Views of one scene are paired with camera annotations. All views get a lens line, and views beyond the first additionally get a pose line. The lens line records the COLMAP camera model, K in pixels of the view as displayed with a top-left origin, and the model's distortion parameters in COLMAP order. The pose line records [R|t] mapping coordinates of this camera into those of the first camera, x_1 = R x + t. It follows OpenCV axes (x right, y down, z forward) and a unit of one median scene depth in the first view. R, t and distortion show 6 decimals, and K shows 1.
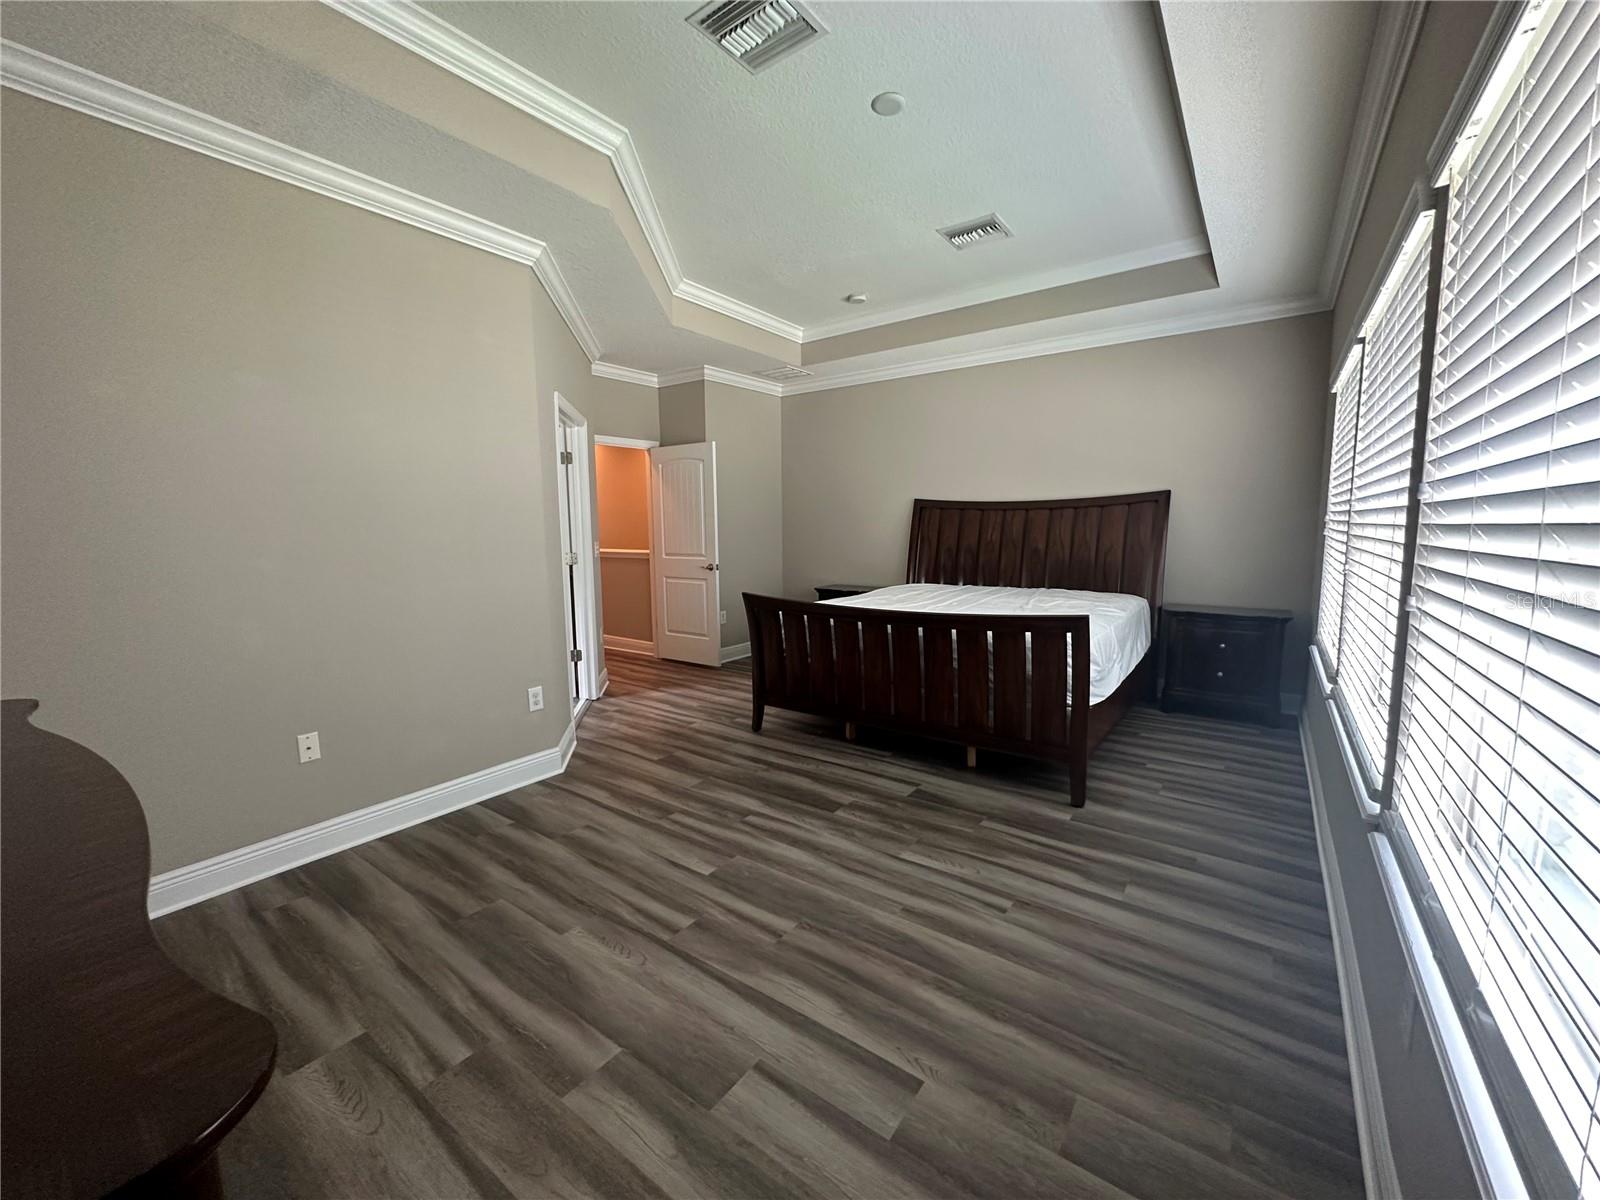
lens RADIAL K [[635.1, 0, 800.0], [0, 635.1, 600.0], [0, 0, 1]] dist [0.001242, -0.000007]
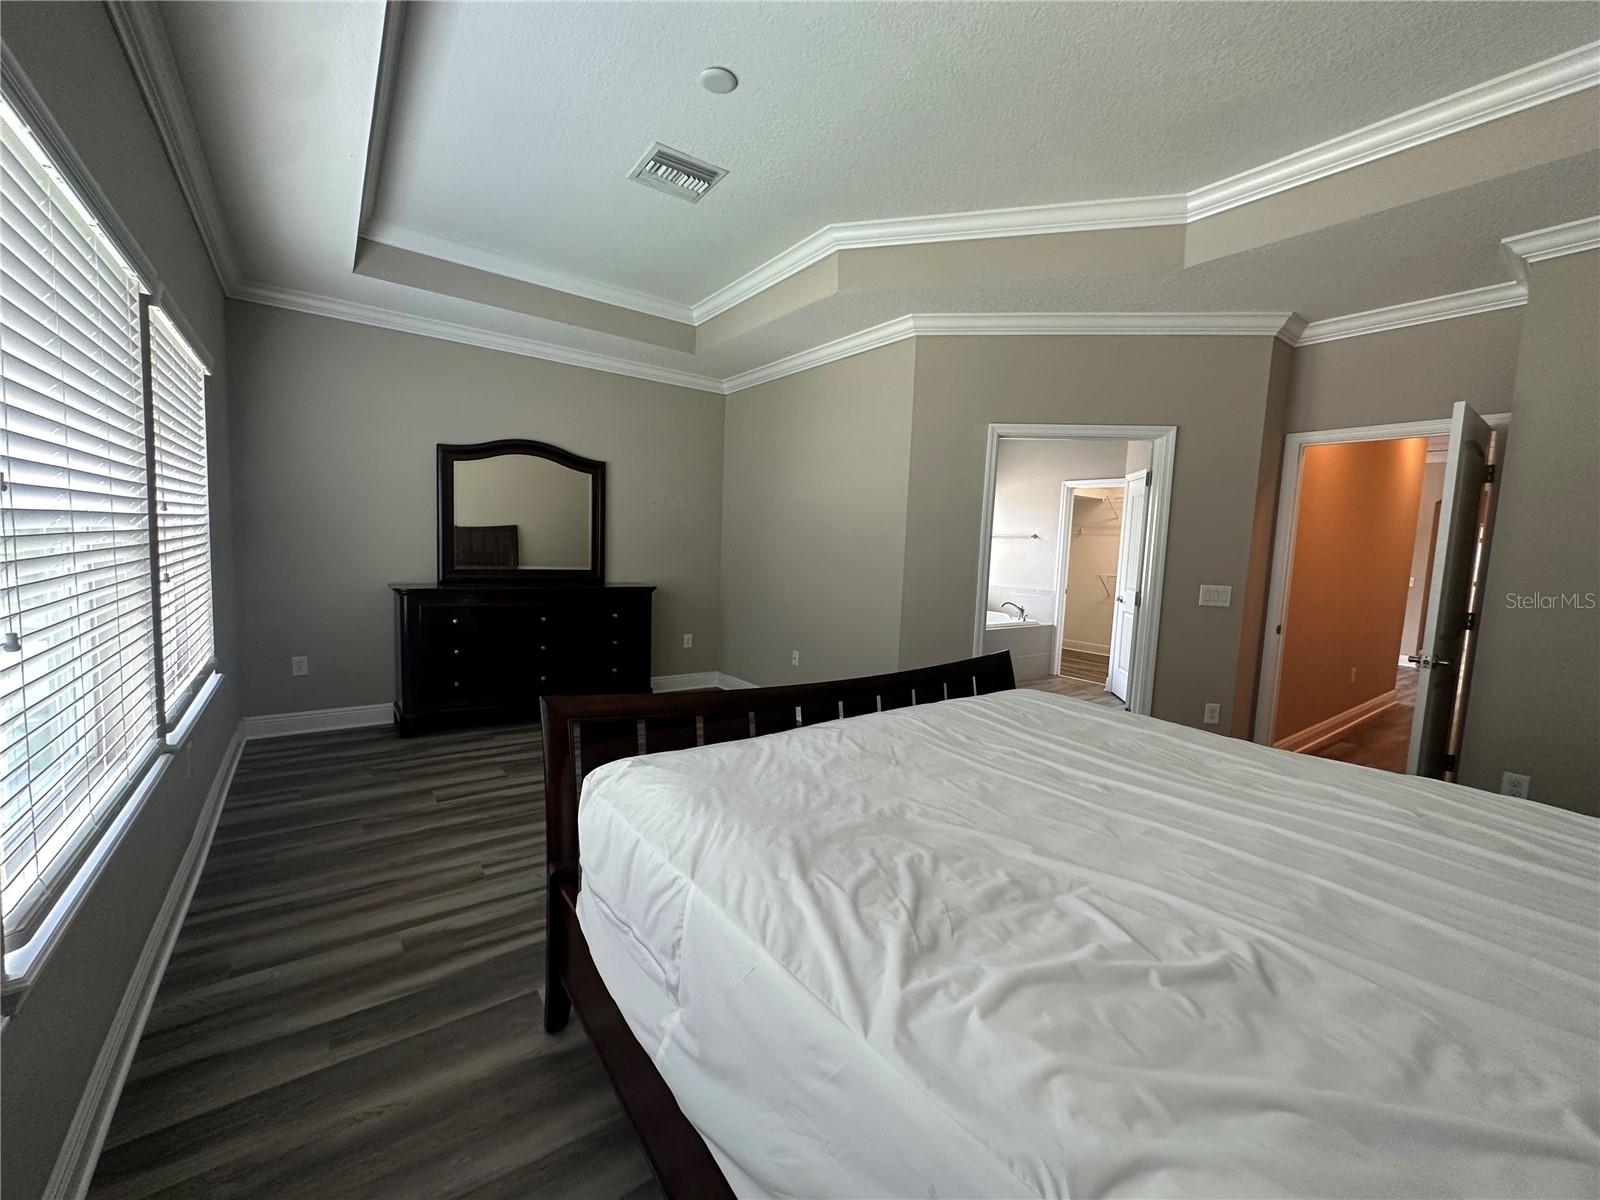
lens RADIAL K [[635.1, 0, 800.0], [0, 635.1, 600.0], [0, 0, 1]] dist [0.001242, -0.000007]
pose [[-0.299247, 0.089816, -0.949939, 1.180401], [-0.145808, 0.979563, 0.138549, -0.237941], [0.942969, 0.179970, -0.280036, 1.732088]]
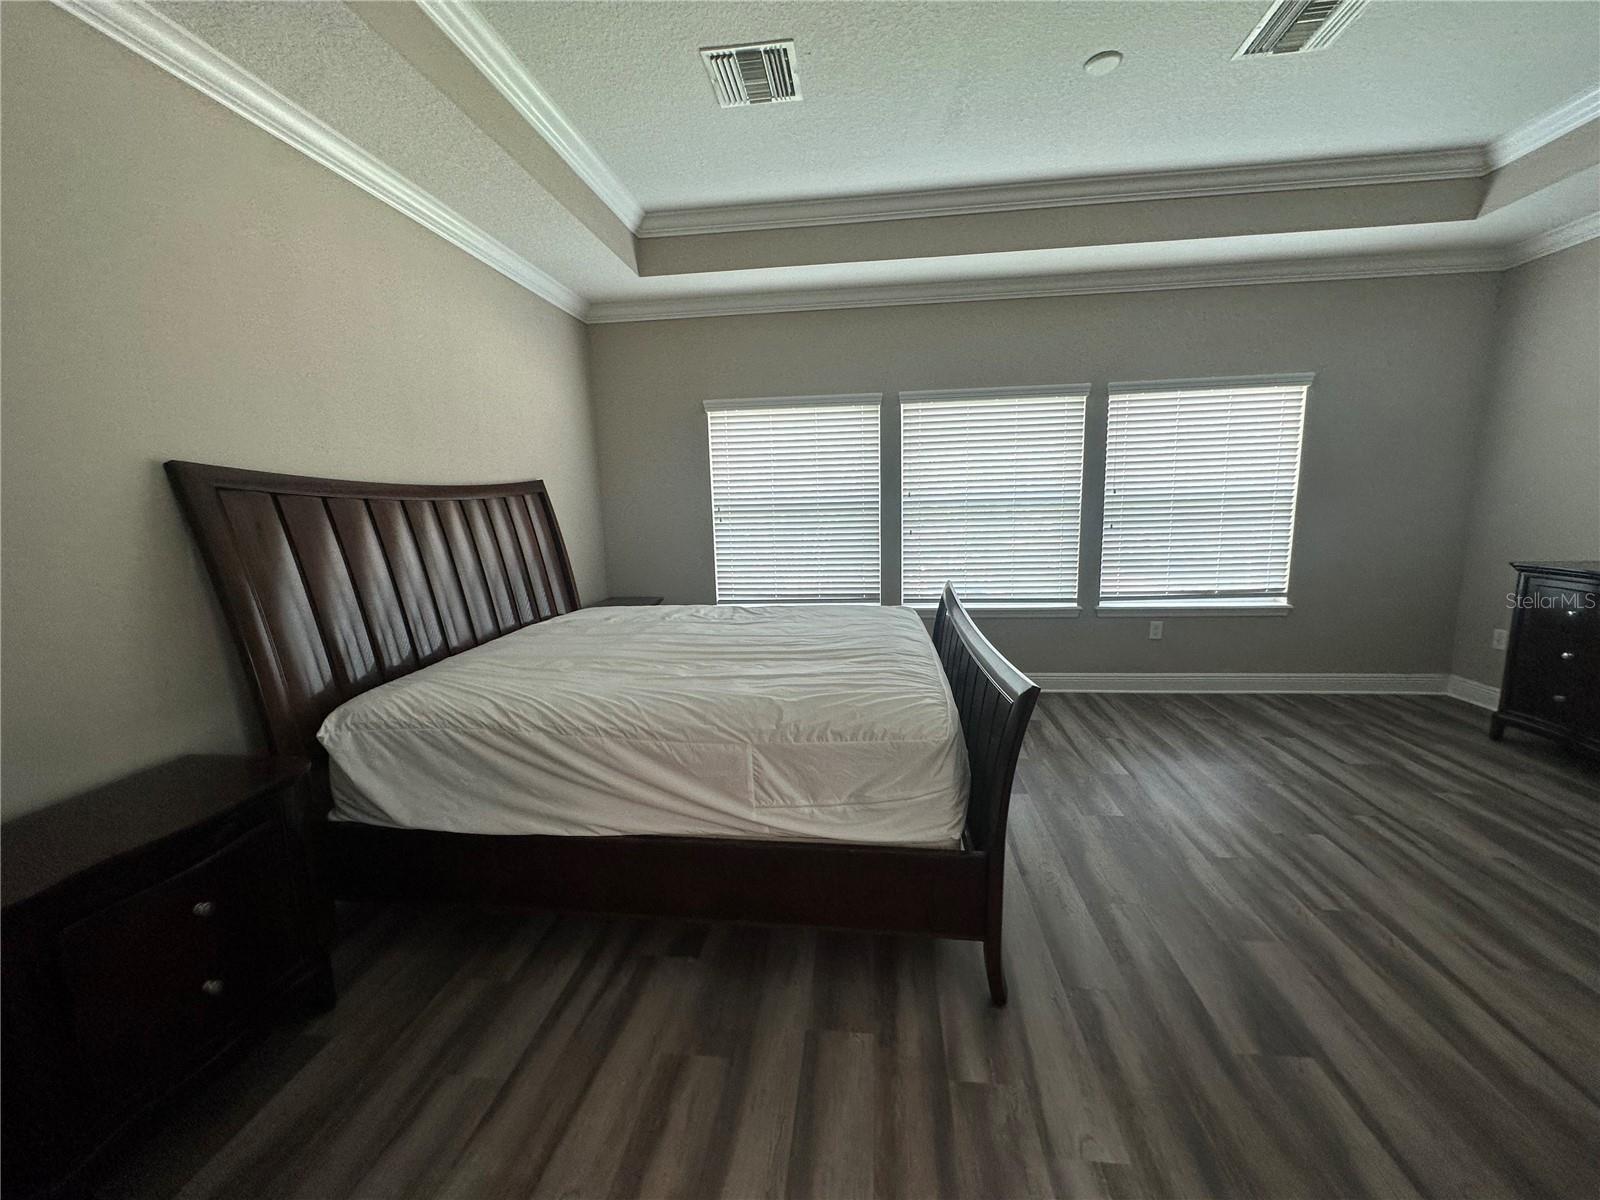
lens RADIAL K [[635.1, 0, 800.0], [0, 635.1, 600.0], [0, 0, 1]] dist [0.001242, -0.000007]
pose [[-0.491977, -0.105073, 0.864244, -0.639633], [0.132826, 0.972010, 0.193788, -0.285125], [-0.860416, 0.210133, -0.464251, 2.325216]]
